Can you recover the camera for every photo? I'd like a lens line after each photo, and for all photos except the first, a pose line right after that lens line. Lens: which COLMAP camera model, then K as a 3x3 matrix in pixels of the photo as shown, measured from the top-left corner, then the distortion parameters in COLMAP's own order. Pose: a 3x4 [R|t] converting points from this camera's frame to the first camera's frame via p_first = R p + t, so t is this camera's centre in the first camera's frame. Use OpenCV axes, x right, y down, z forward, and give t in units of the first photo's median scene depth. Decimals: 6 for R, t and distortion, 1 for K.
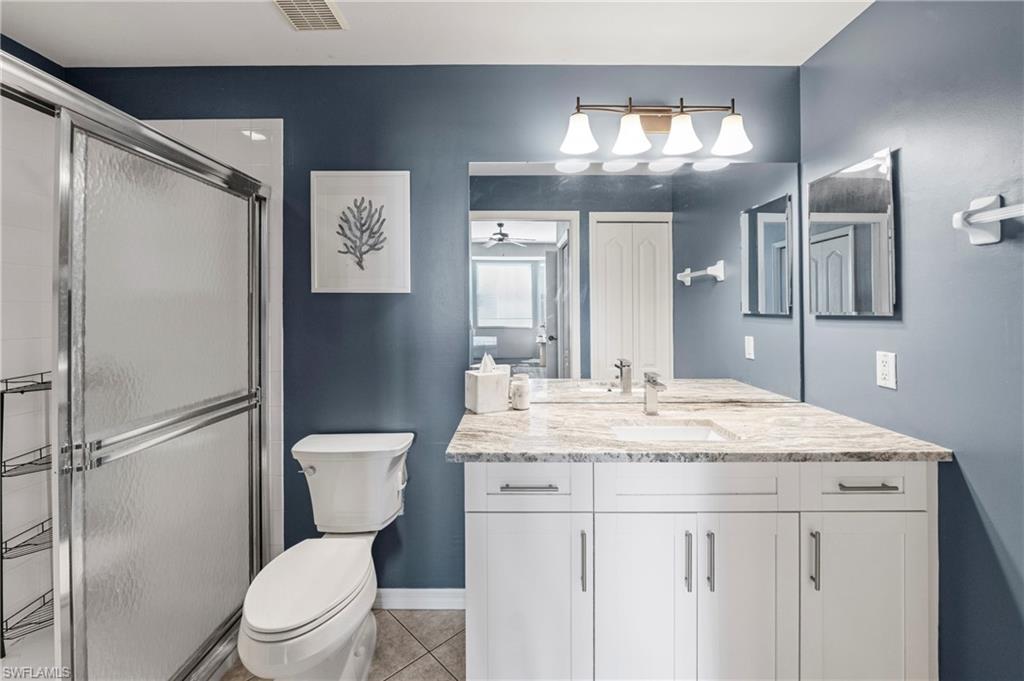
lens RADIAL K [[424.7, 0, 511.7], [0, 424.7, 307.4], [0, 0, 1]] dist [-0.000616, 0.000012]
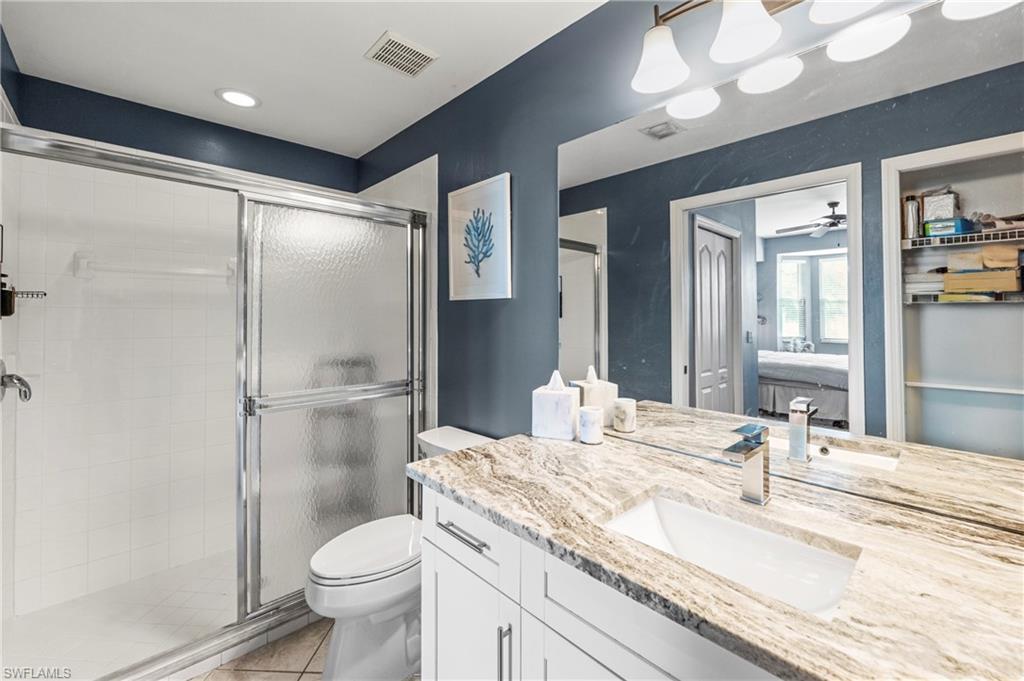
lens RADIAL K [[418.4, 0, 513.1], [0, 418.4, 316.3], [0, 0, 1]] dist [-0.011589, -0.000023]
pose [[0.690767, 0.000358, -0.723077, 0.452441], [0.000501, 0.999999, 0.000973, 0.006471], [0.723077, -0.001035, 0.690767, 0.349613]]
